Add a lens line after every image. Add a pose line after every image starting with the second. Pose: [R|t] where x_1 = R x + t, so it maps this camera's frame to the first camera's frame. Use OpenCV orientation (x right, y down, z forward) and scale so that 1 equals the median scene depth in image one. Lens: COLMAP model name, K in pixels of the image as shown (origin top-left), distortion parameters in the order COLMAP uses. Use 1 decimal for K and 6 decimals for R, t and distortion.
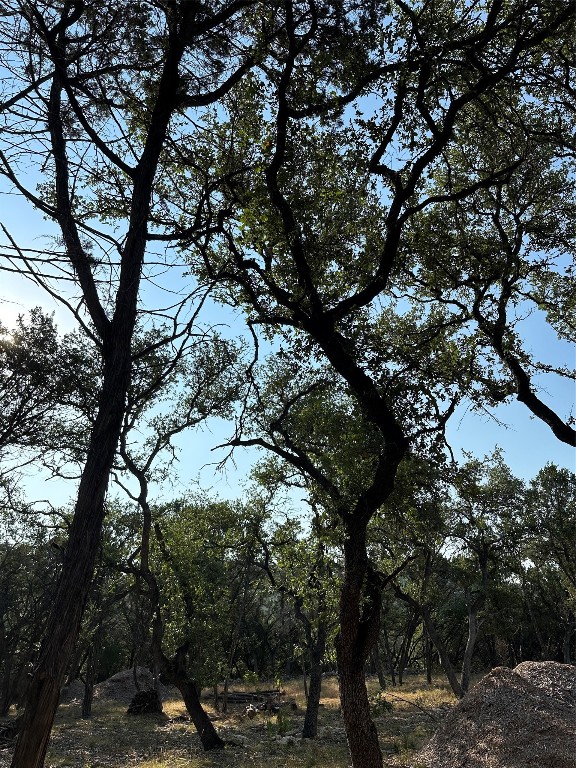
lens RADIAL K [[538.0, 0, 287.3], [0, 538.0, 384.9], [0, 0, 1]] dist [0.026765, -0.010522]
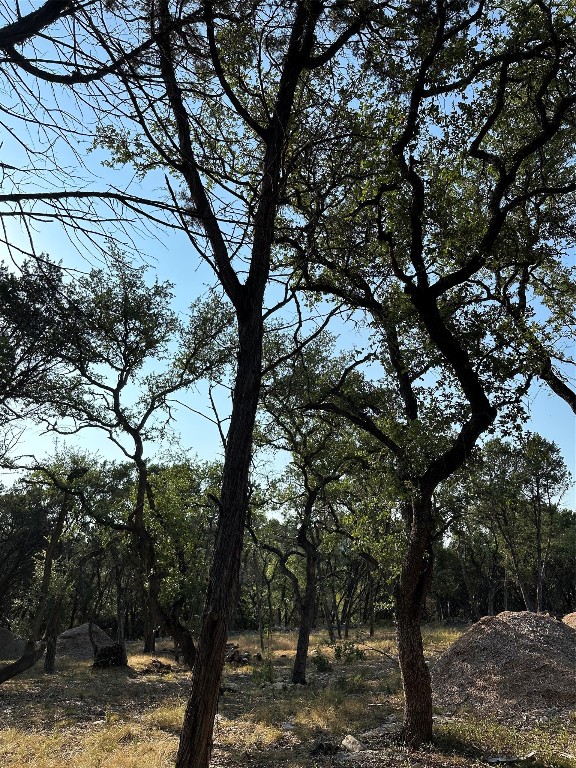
lens RADIAL K [[538.0, 0, 289.7], [0, 538.0, 383.4], [0, 0, 1]] dist [0.026765, -0.010522]
pose [[0.989955, 0.049974, 0.132253, -0.126361], [-0.057943, 0.996685, 0.057108, 0.002934], [-0.128960, -0.064198, 0.989570, -0.010472]]
